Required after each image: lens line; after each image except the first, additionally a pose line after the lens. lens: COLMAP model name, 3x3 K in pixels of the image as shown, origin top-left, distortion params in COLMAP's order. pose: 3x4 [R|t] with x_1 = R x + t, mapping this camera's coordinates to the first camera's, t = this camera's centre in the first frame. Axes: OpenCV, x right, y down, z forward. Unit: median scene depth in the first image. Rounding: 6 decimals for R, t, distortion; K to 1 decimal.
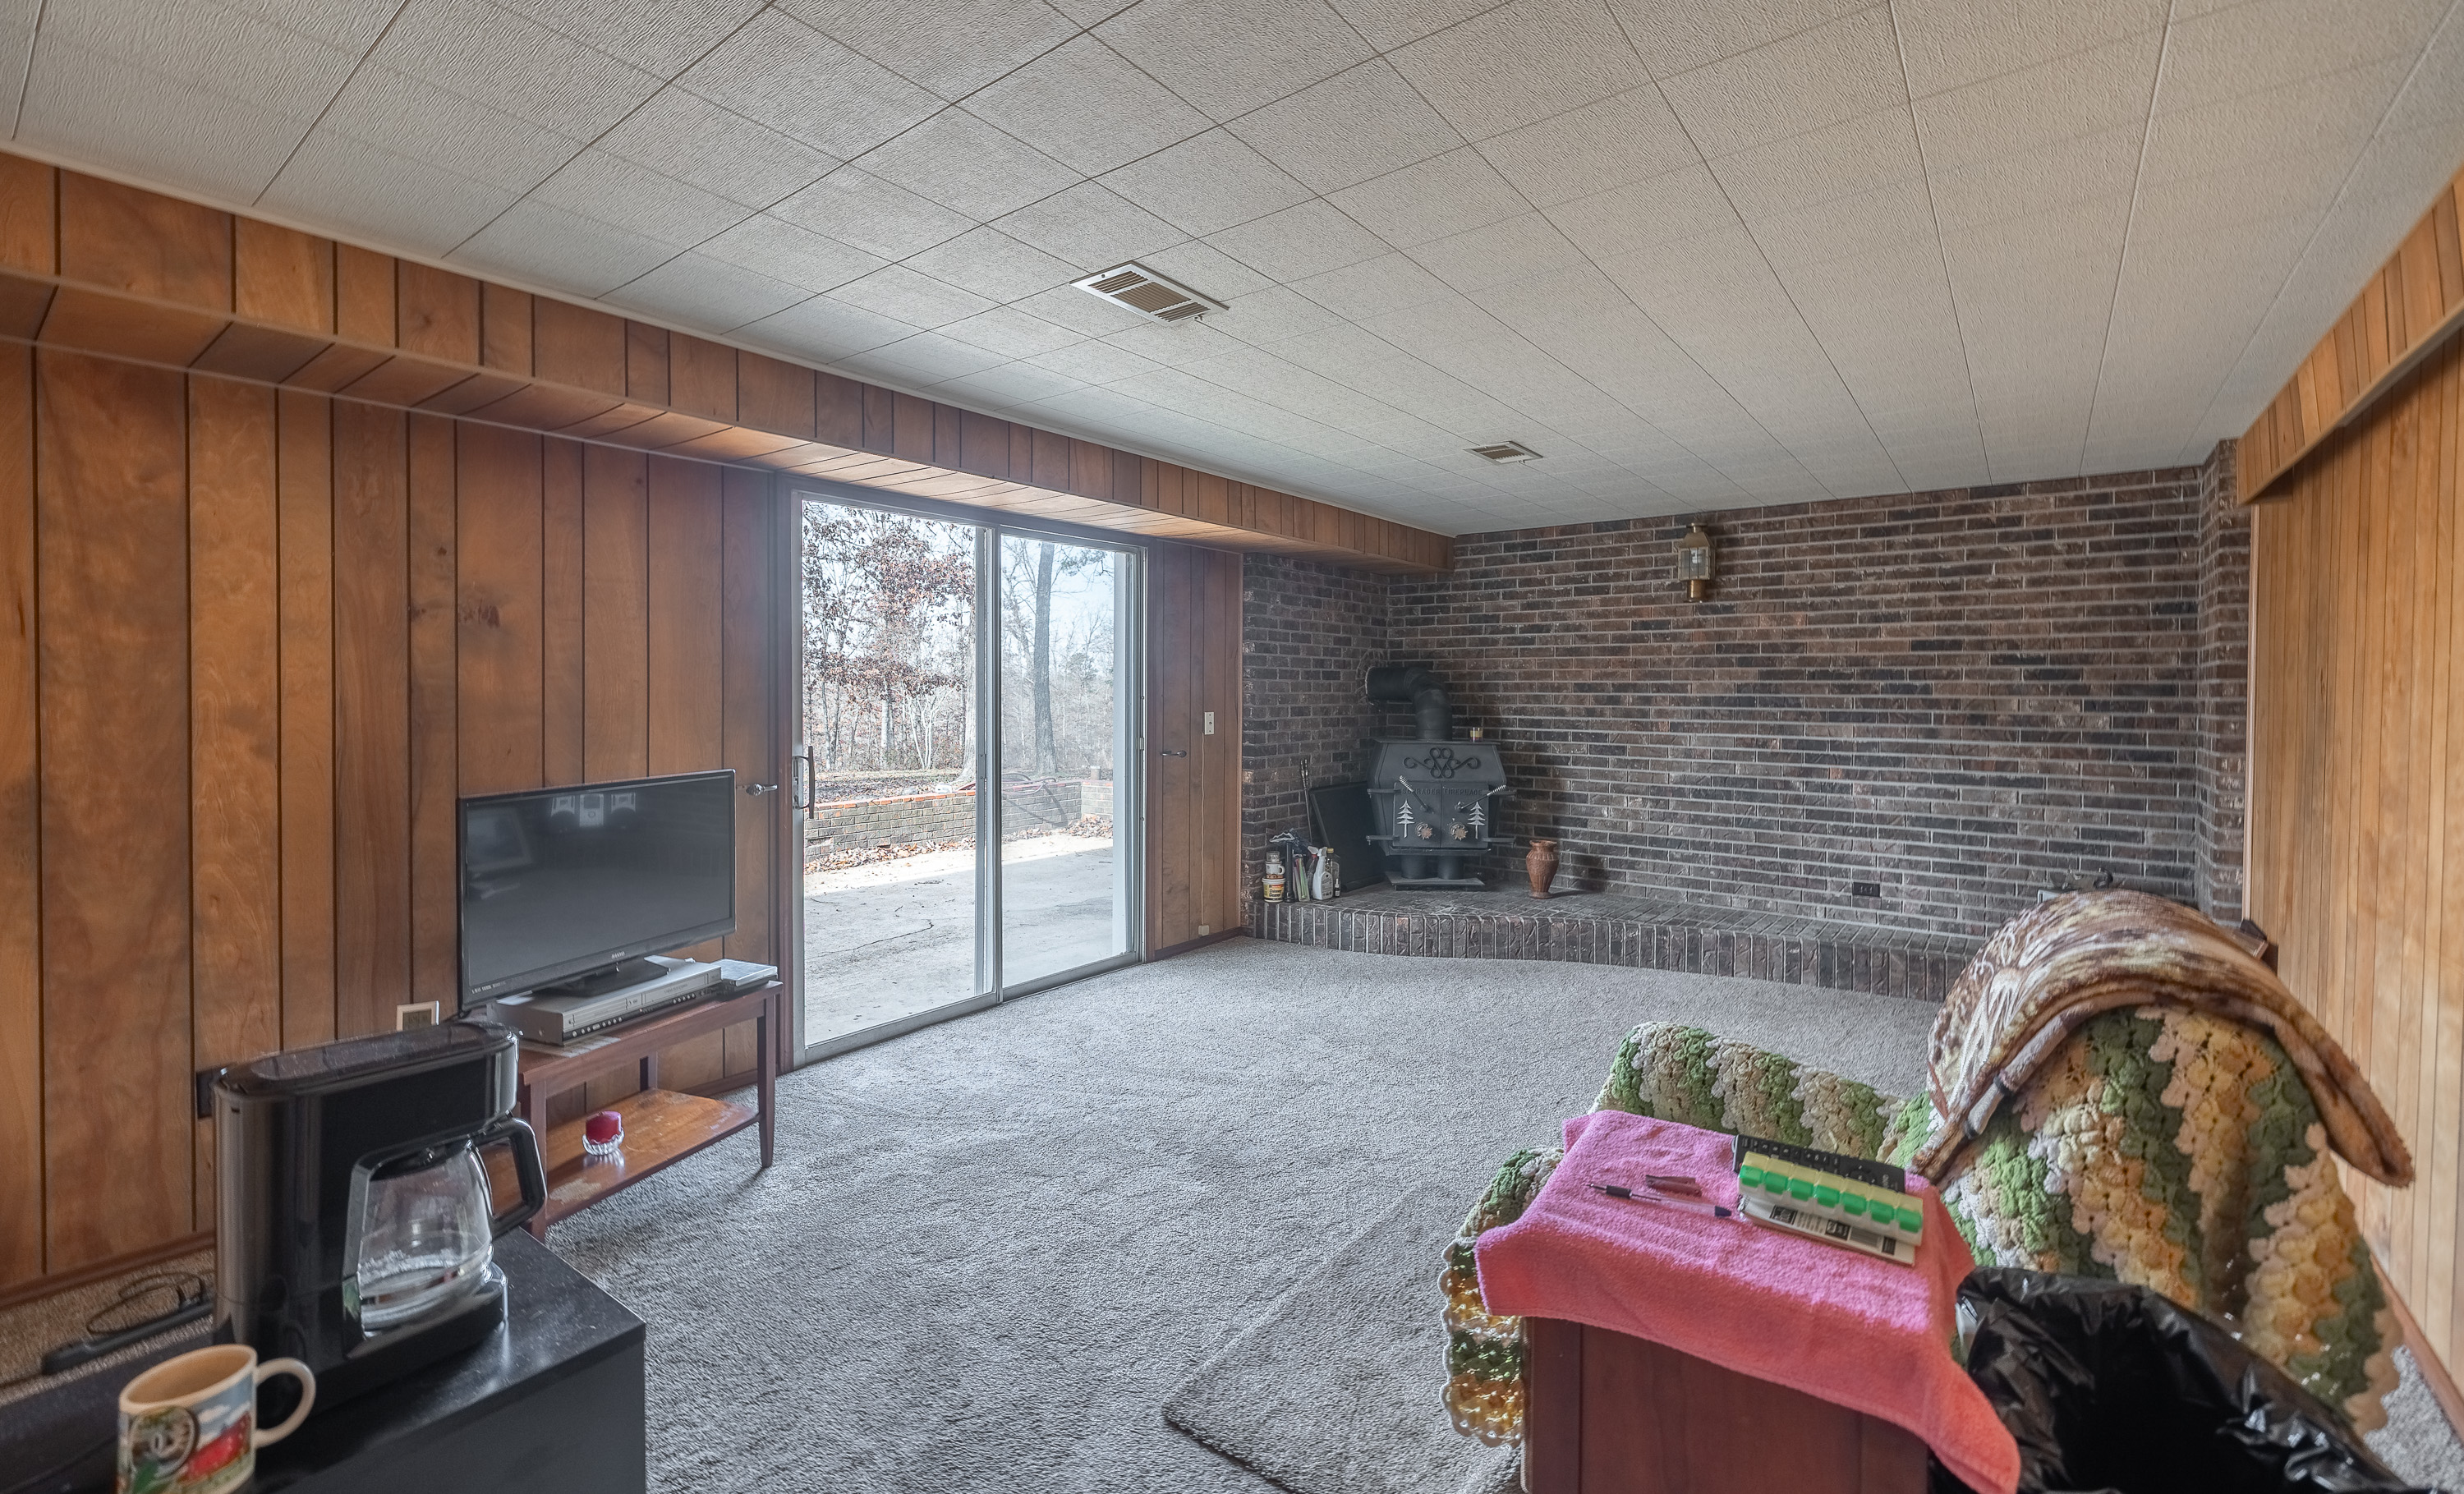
lens RADIAL K [[1036.4, 0, 1234.0], [0, 1036.4, 707.4], [0, 0, 1]] dist [-0.000399, -0.000092]
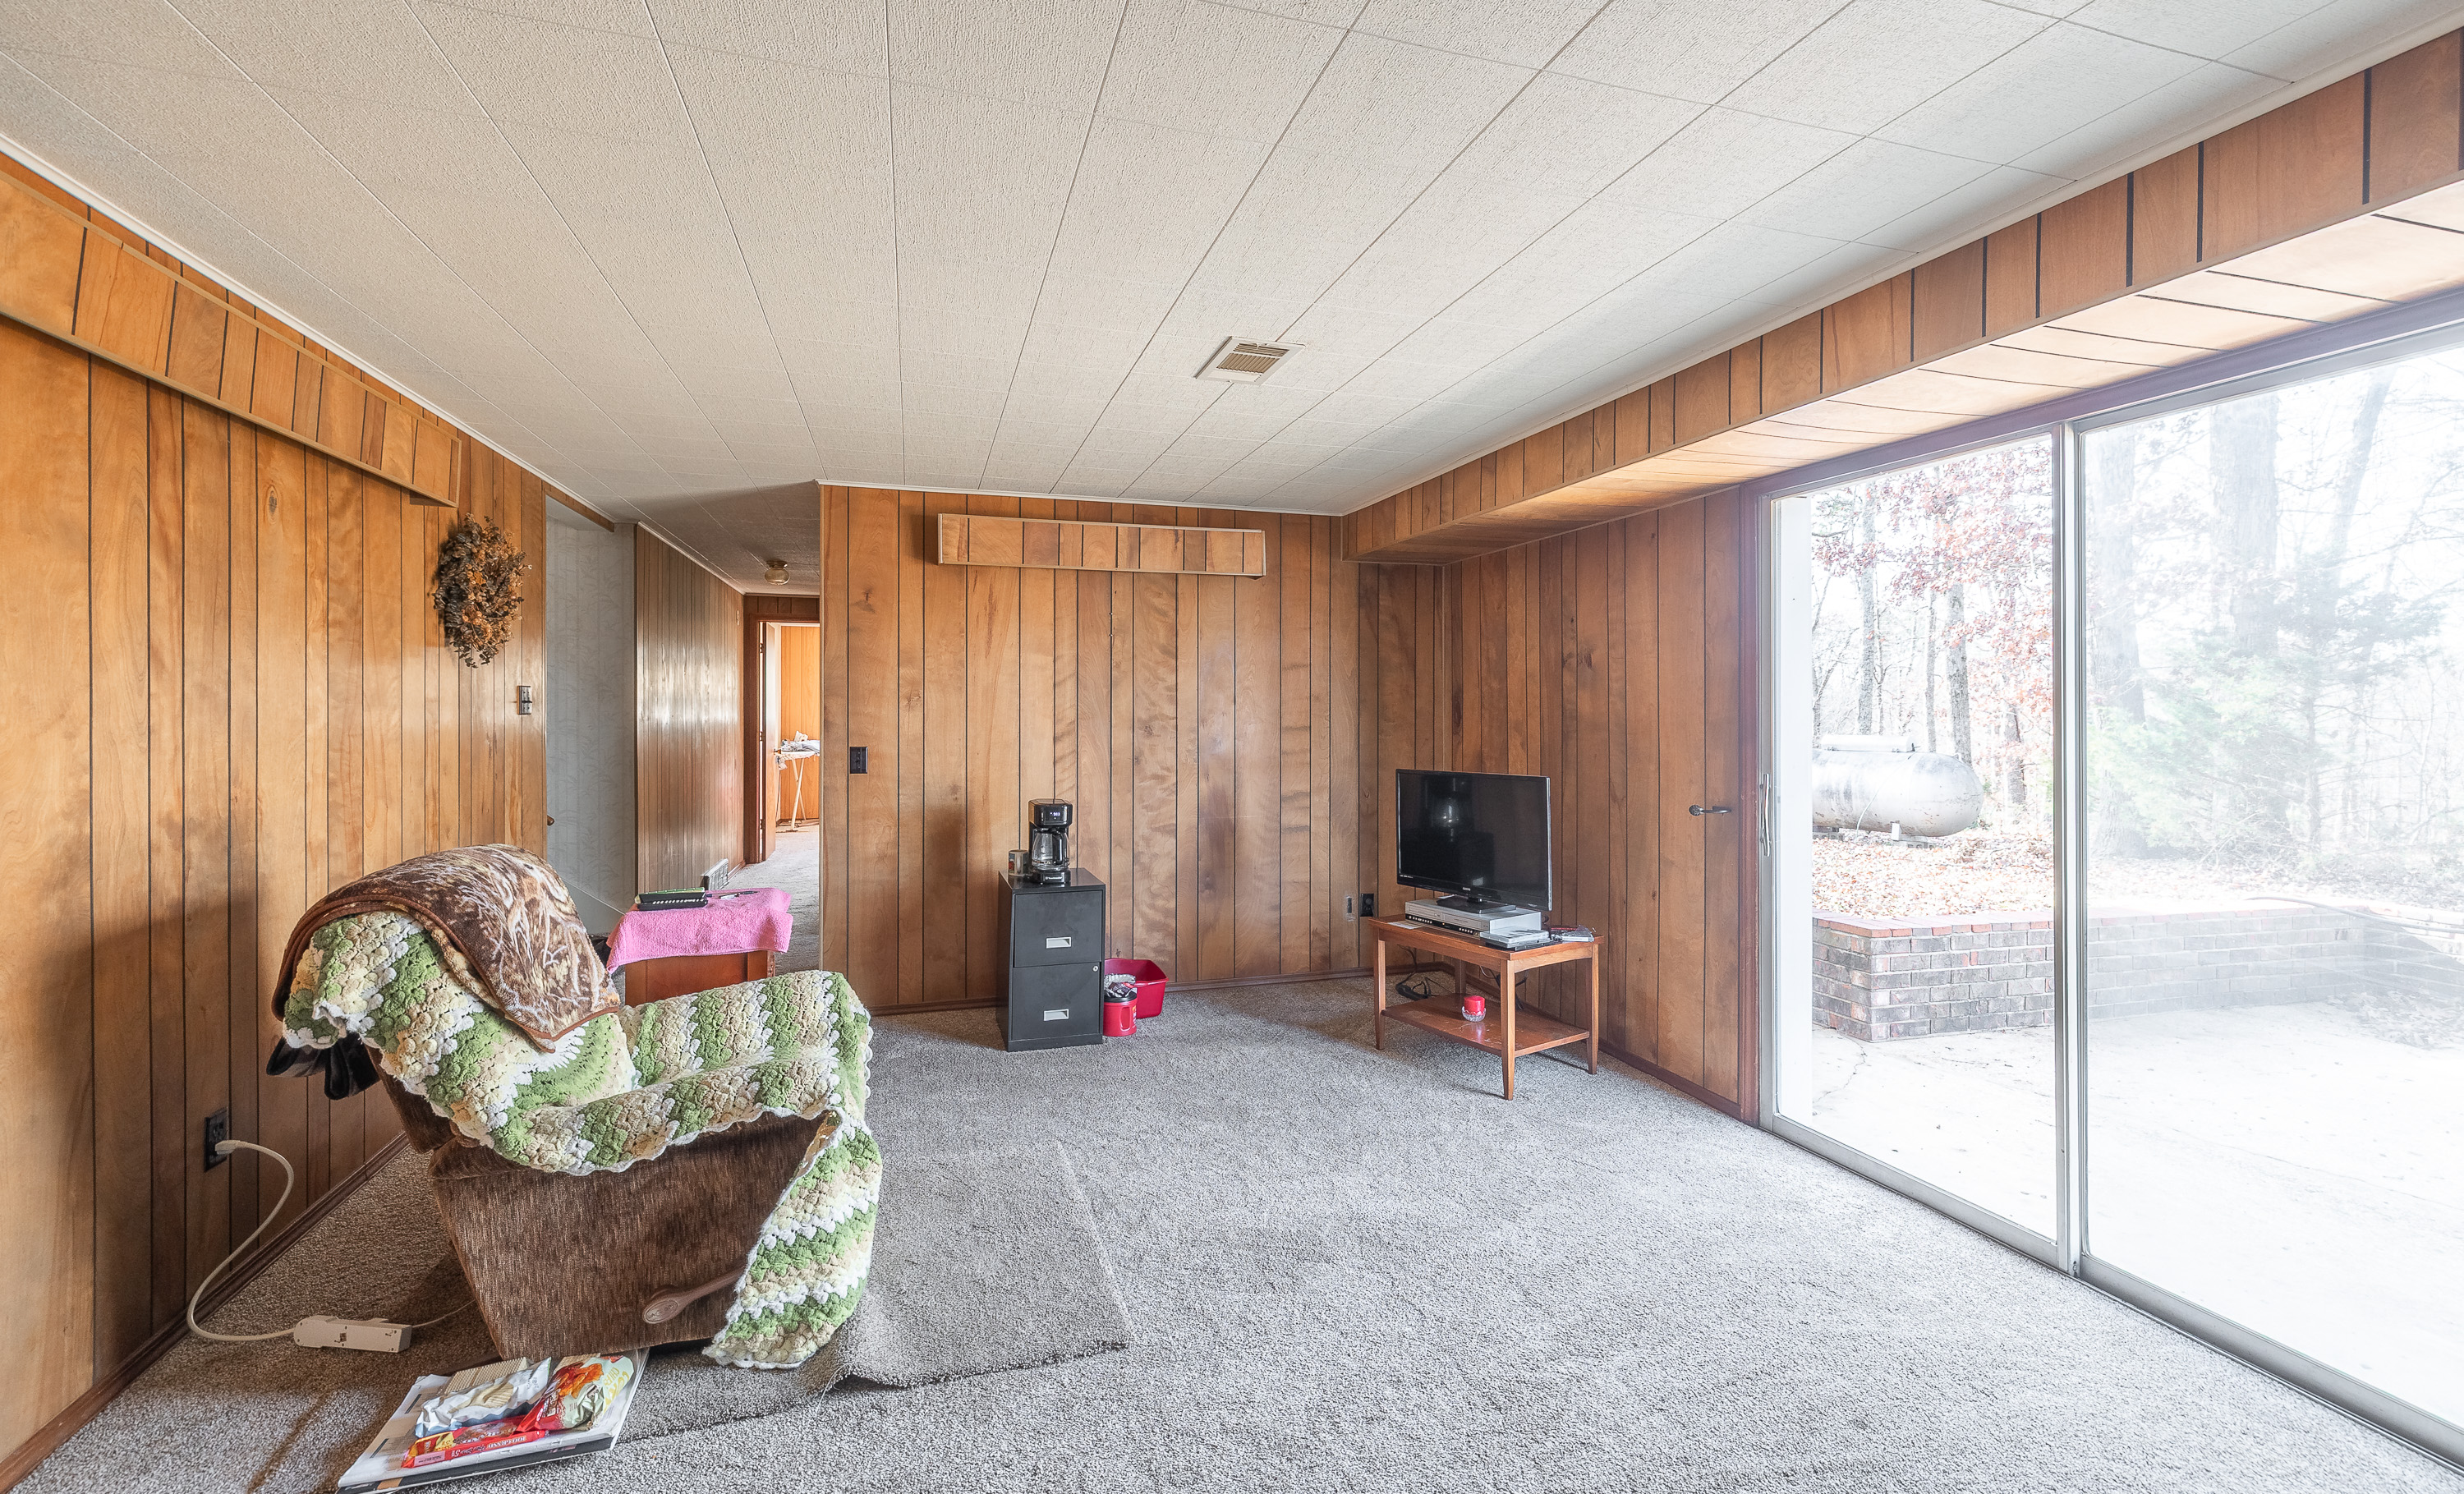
lens RADIAL K [[1036.4, 0, 1234.0], [0, 1036.4, 707.4], [0, 0, 1]] dist [-0.000399, -0.000092]
pose [[-0.574719, 0.001121, -0.818350, 0.697744], [-0.010116, 0.999913, 0.008474, -0.028251], [0.818288, 0.013149, -0.574657, 1.349578]]
